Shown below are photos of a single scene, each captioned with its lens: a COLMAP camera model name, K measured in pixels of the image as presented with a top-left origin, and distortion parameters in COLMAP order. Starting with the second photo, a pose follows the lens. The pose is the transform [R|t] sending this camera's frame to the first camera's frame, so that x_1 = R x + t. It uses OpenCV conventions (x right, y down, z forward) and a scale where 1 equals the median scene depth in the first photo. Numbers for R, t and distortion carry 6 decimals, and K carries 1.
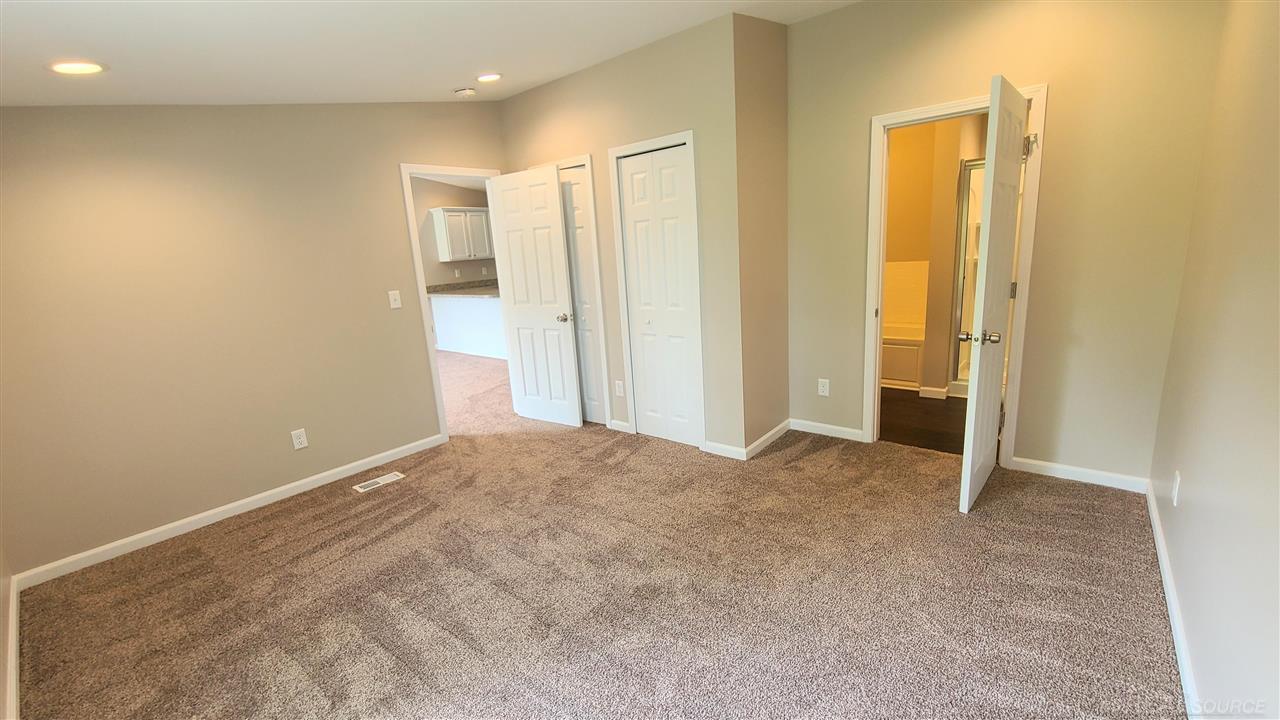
lens RADIAL K [[527.7, 0, 633.1], [0, 527.7, 358.7], [0, 0, 1]] dist [-0.005703, 0.002351]
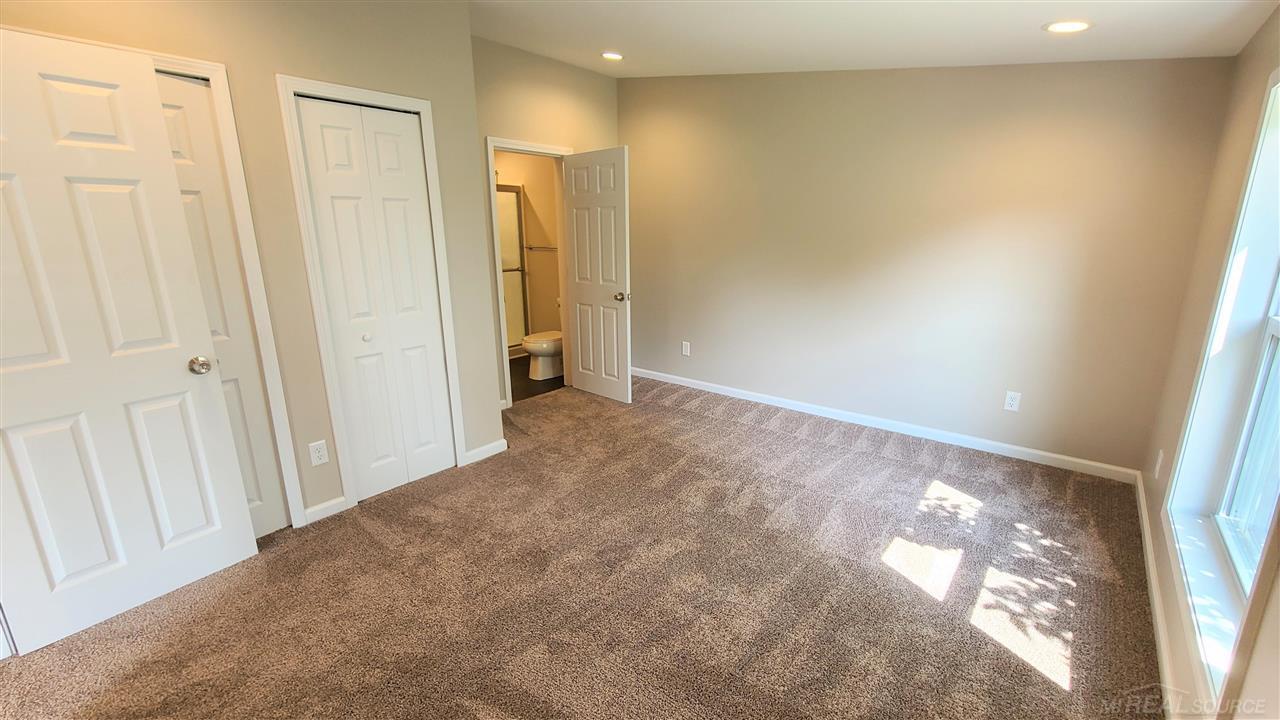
lens RADIAL K [[527.7, 0, 633.7], [0, 527.7, 361.7], [0, 0, 1]] dist [-0.005703, 0.002351]
pose [[0.008627, -0.173994, 0.984709, -0.678245], [0.229883, 0.958715, 0.167388, -0.074441], [-0.973180, 0.224924, 0.048269, 0.602783]]
